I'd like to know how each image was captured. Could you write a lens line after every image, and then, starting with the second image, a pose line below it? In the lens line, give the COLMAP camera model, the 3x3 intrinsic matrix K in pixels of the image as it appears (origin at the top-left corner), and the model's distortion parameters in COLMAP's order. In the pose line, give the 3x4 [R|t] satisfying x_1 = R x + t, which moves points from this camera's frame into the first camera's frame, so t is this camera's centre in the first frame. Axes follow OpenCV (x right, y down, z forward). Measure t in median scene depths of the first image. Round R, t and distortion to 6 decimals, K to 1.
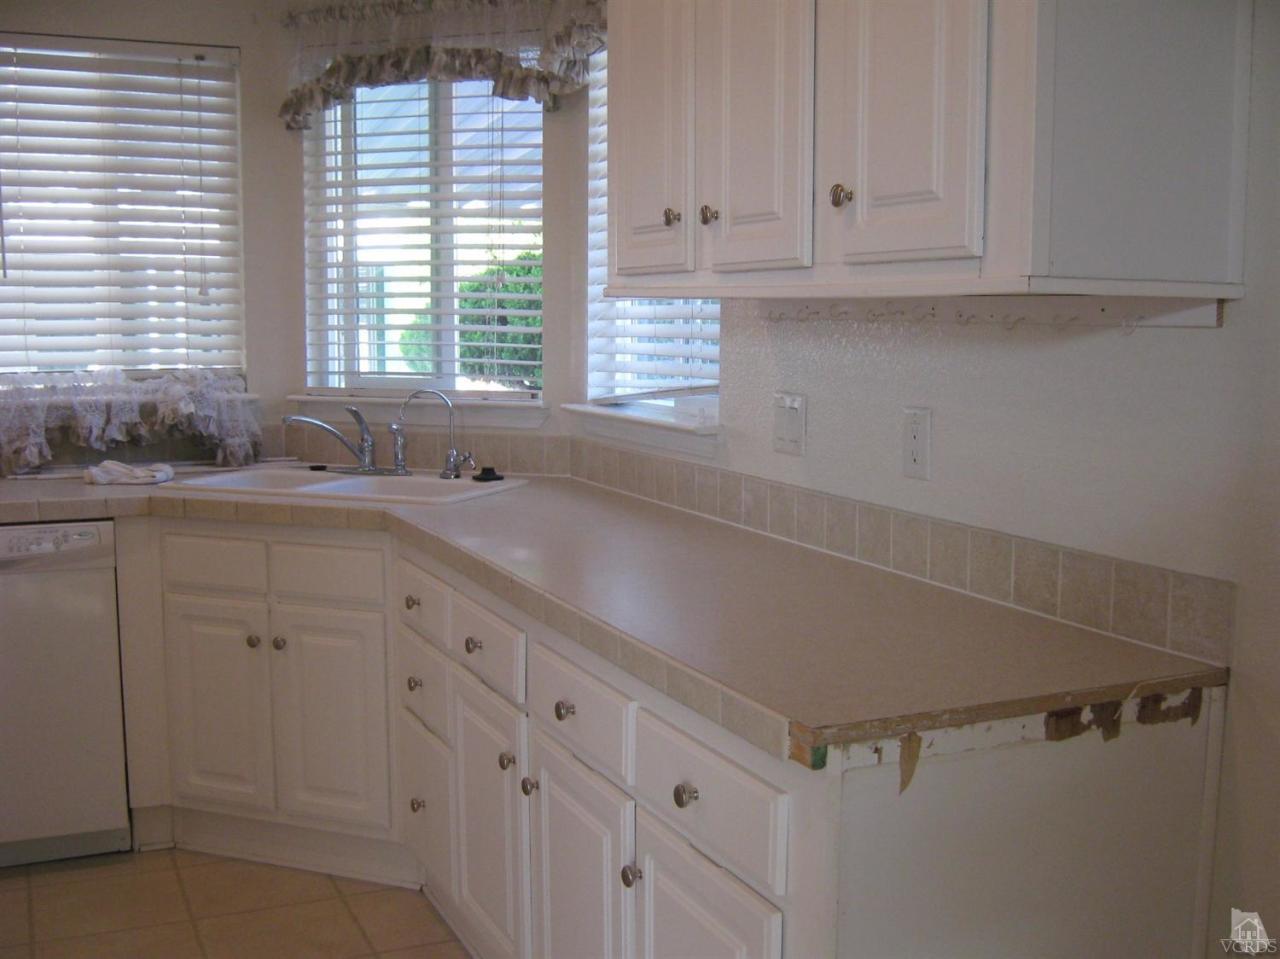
lens RADIAL K [[1421.5, 0, 660.6], [0, 1421.5, 509.7], [0, 0, 1]] dist [-0.103799, 0.055813]
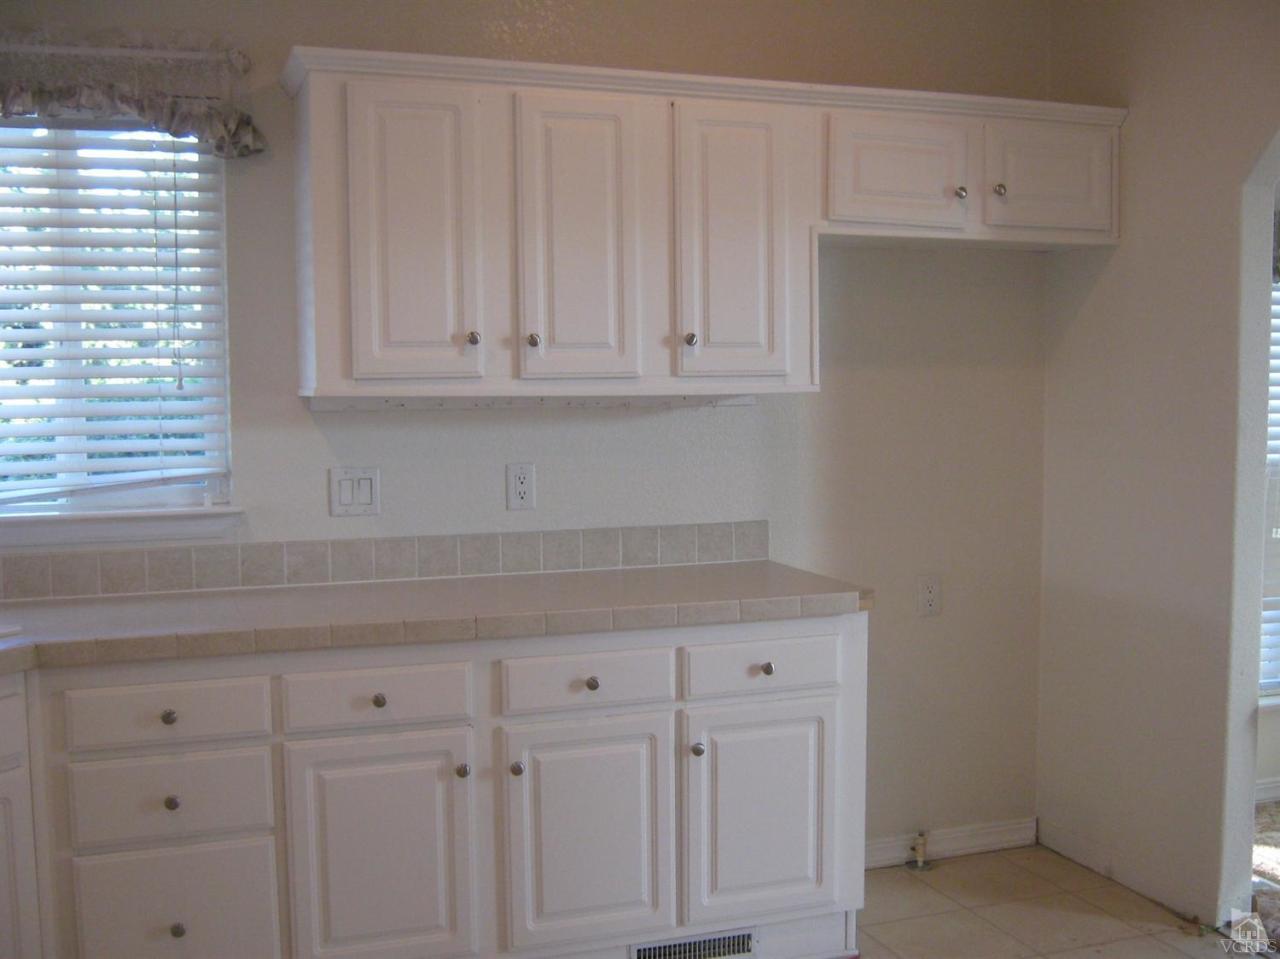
lens RADIAL K [[1421.5, 0, 660.6], [0, 1421.5, 509.7], [0, 0, 1]] dist [-0.103799, 0.055813]
pose [[0.059827, -0.090396, 0.994107, -0.868176], [0.145992, 0.985975, 0.080870, -0.079931], [-0.987475, 0.140294, 0.072185, 0.469937]]
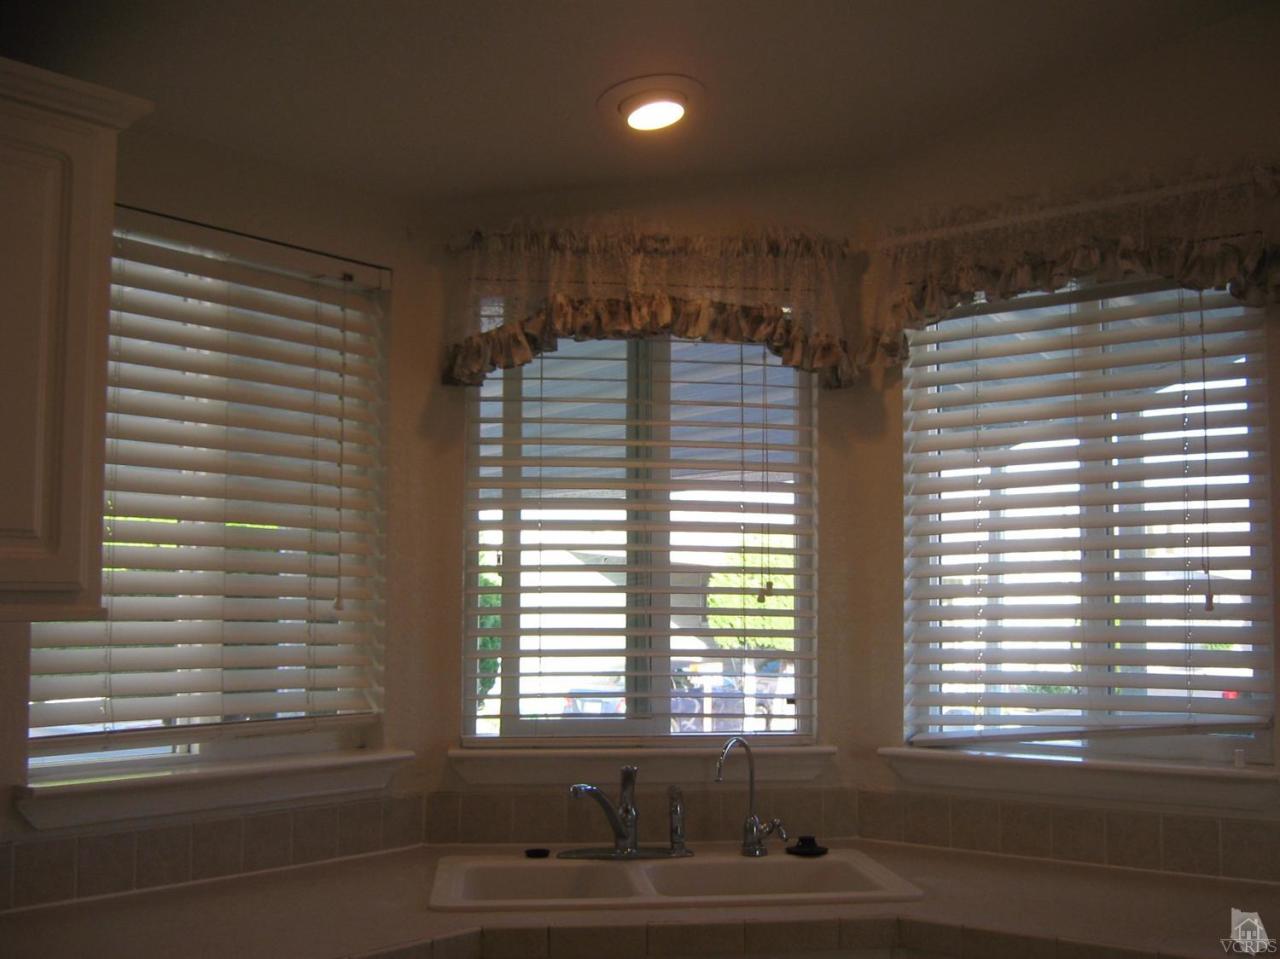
lens RADIAL K [[1421.5, 0, 660.6], [0, 1421.5, 509.7], [0, 0, 1]] dist [-0.103799, 0.055813]
pose [[0.889918, 0.025783, 0.455392, -0.539463], [0.065650, 0.980765, -0.183821, -0.067528], [-0.451372, 0.193482, 0.871107, 0.337560]]
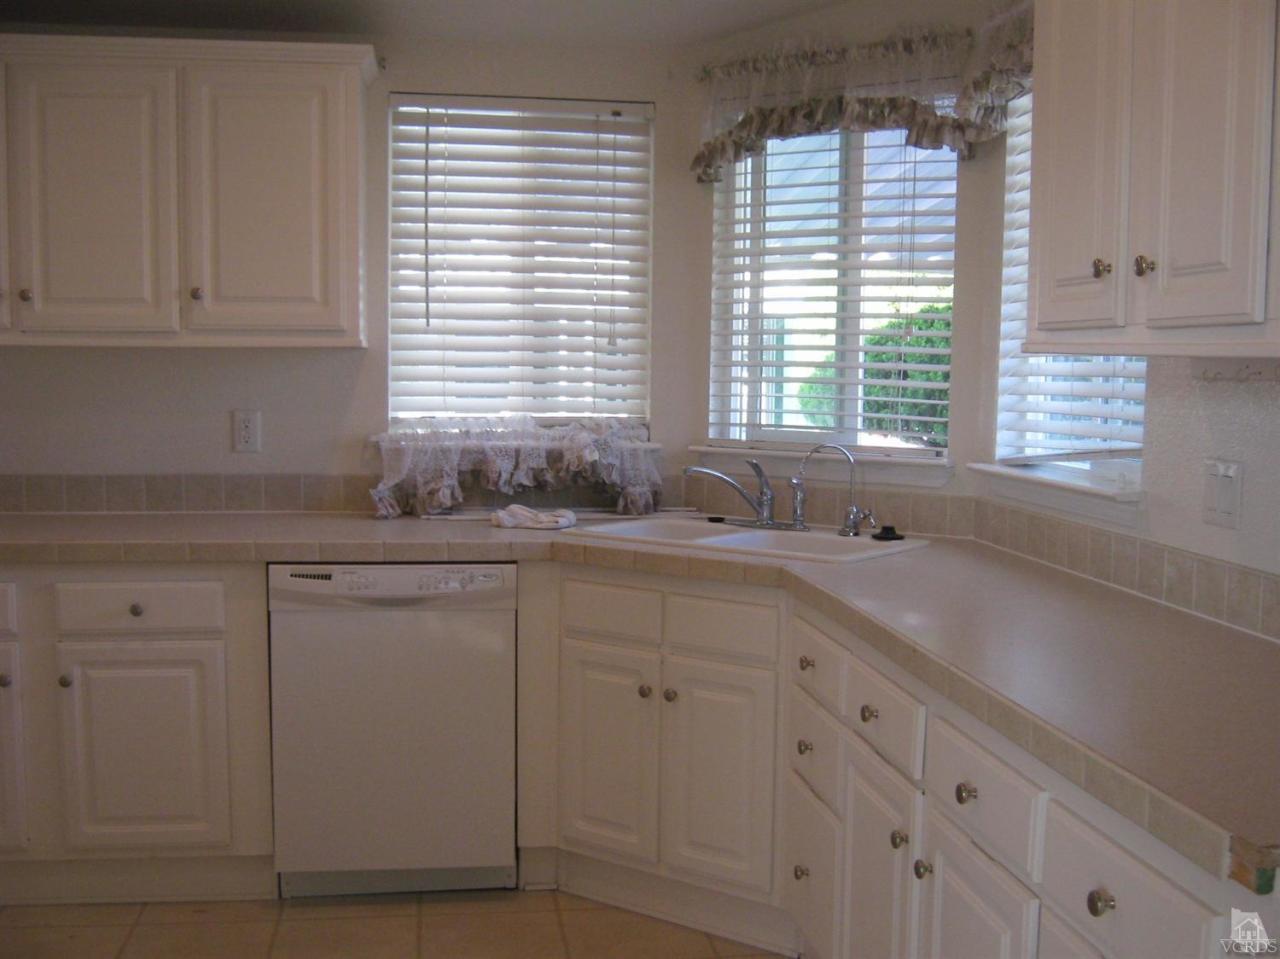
lens RADIAL K [[1421.5, 0, 660.6], [0, 1421.5, 509.7], [0, 0, 1]] dist [-0.103799, 0.055813]
pose [[0.962213, 0.035892, -0.269924, -0.010344], [-0.045785, 0.998487, -0.030444, -0.004487], [0.268423, 0.041652, 0.962400, 0.026482]]
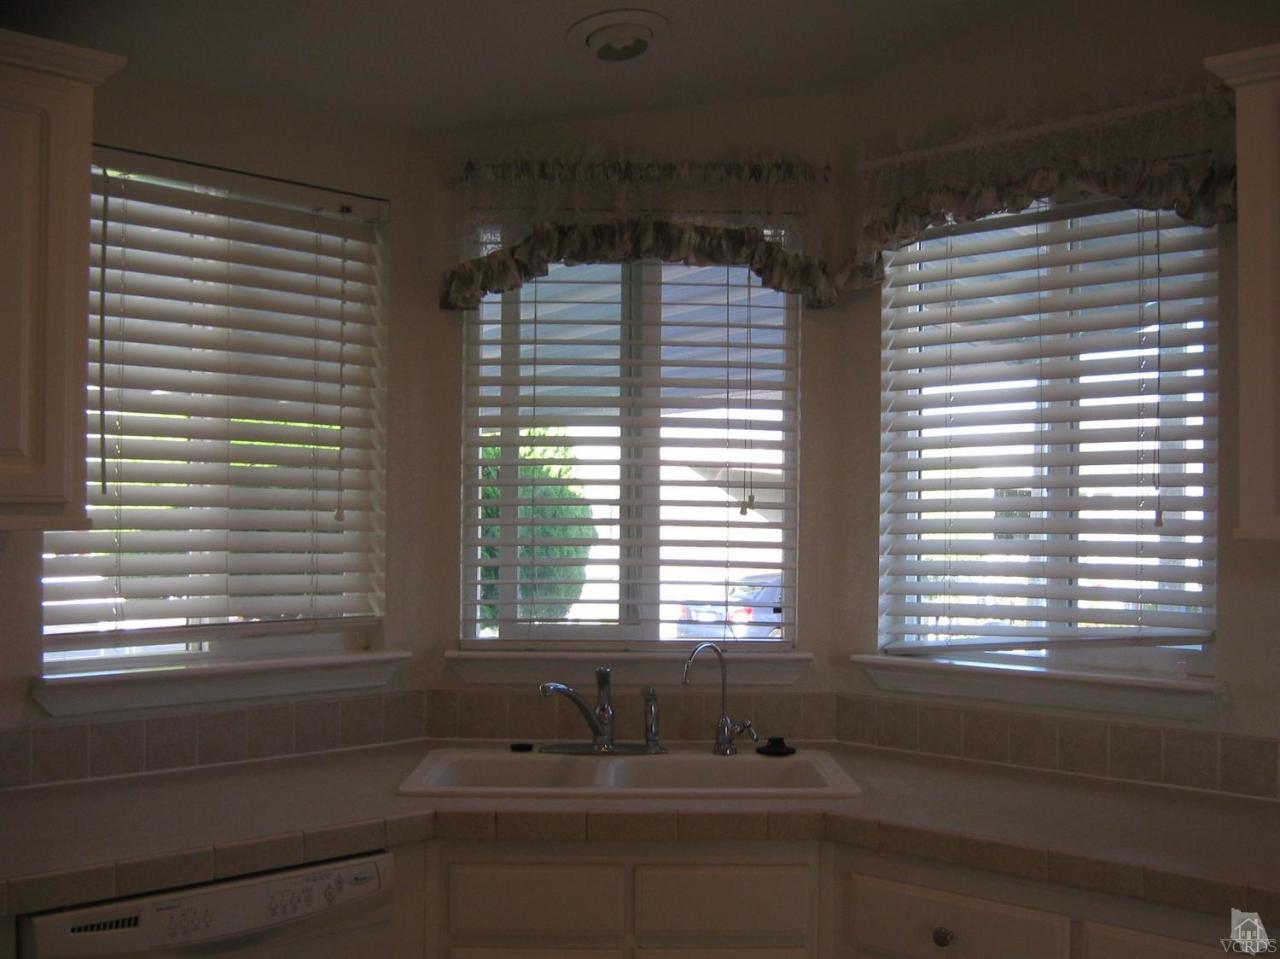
lens RADIAL K [[1421.5, 0, 660.6], [0, 1421.5, 509.7], [0, 0, 1]] dist [-0.103799, 0.055813]
pose [[0.929946, 0.001496, 0.367692, -0.475603], [0.049279, 0.990463, -0.128662, -0.057406], [-0.364378, 0.137768, 0.921004, 0.264847]]
